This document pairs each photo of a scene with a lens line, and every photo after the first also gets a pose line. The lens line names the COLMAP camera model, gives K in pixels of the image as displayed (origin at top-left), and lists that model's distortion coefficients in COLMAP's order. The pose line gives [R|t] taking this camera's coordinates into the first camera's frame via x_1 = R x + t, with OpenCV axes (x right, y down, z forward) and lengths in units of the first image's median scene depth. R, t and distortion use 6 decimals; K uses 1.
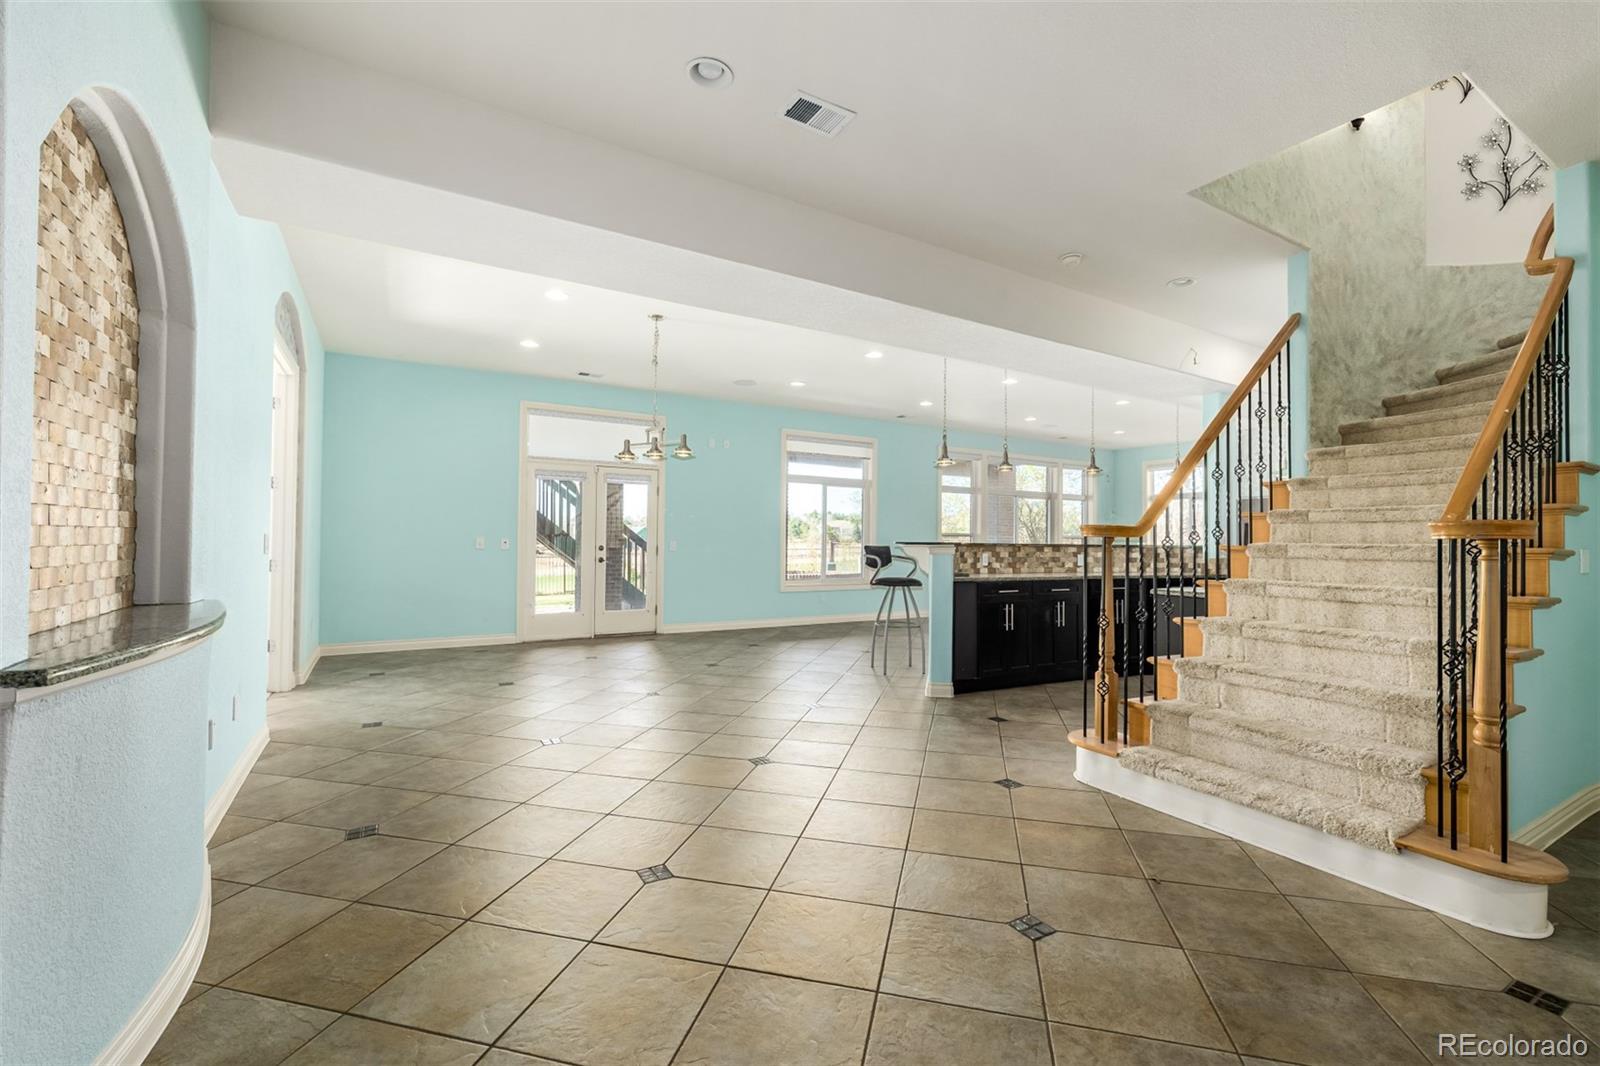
lens RADIAL K [[681.6, 0, 802.5], [0, 681.6, 534.9], [0, 0, 1]] dist [-0.000792, 0.000058]
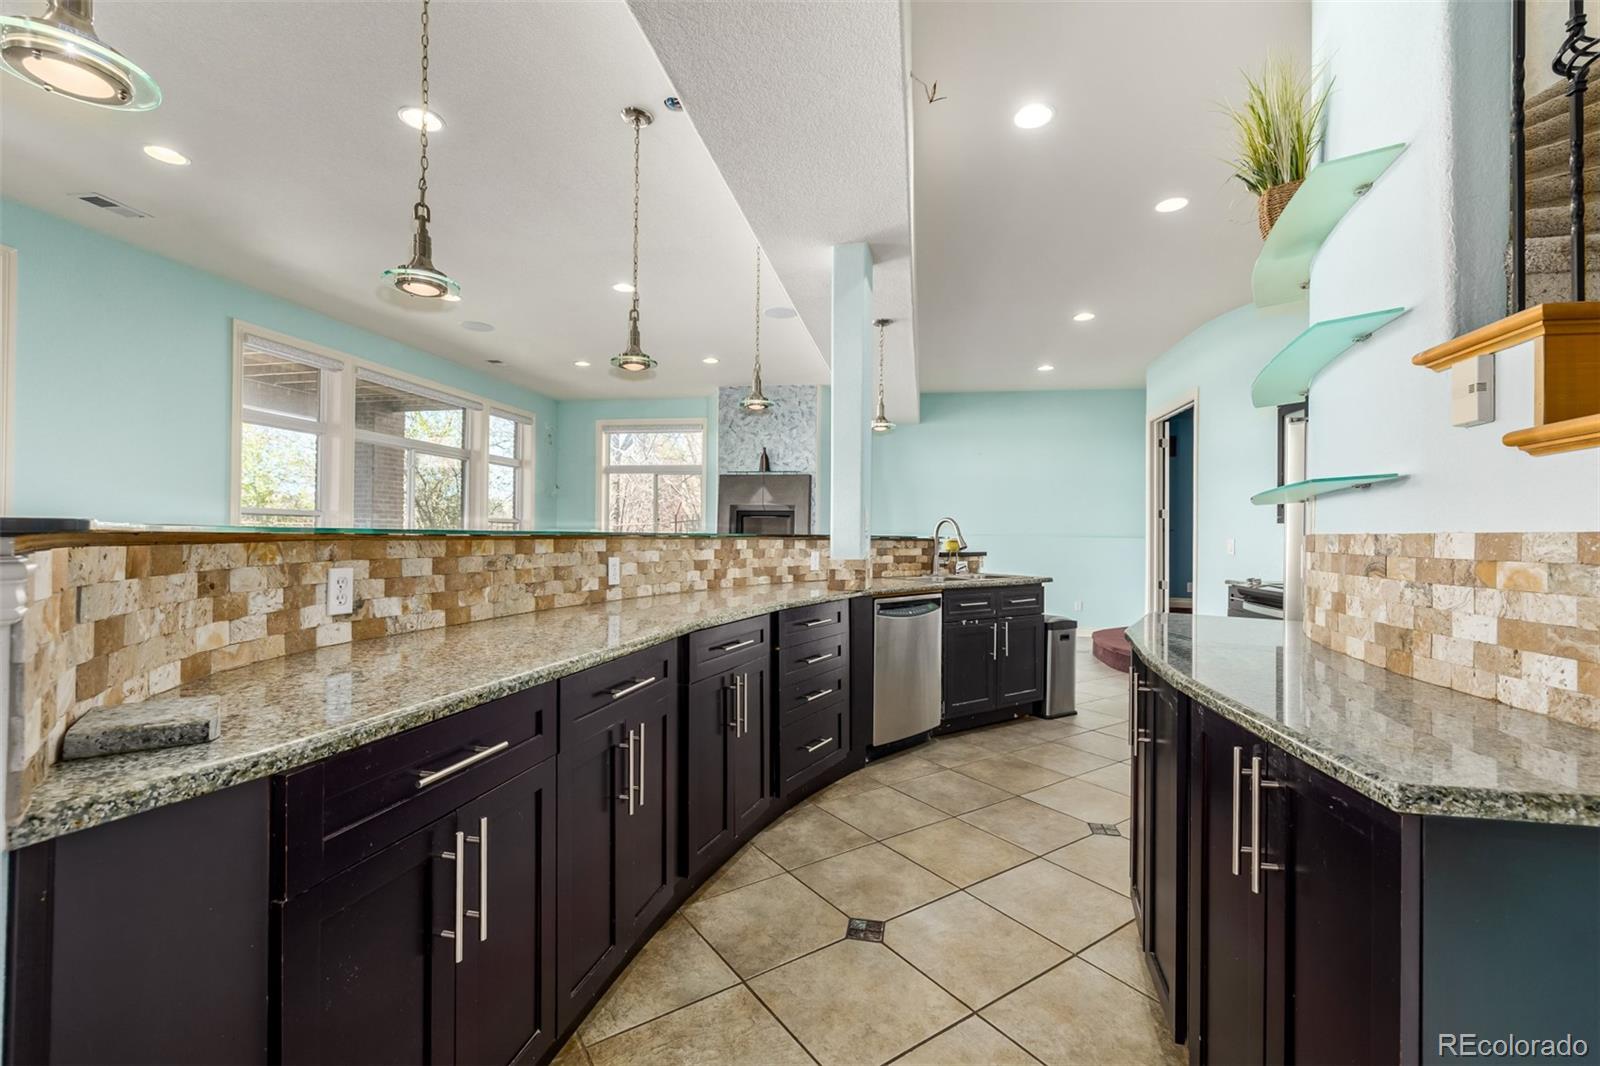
lens RADIAL K [[681.6, 0, 802.5], [0, 681.6, 534.9], [0, 0, 1]] dist [-0.000792, 0.000058]
pose [[0.662497, -0.001529, 0.749063, 0.179133], [-0.014521, 0.999784, 0.014884, 0.007658], [-0.748924, -0.020737, 0.662331, 0.656475]]
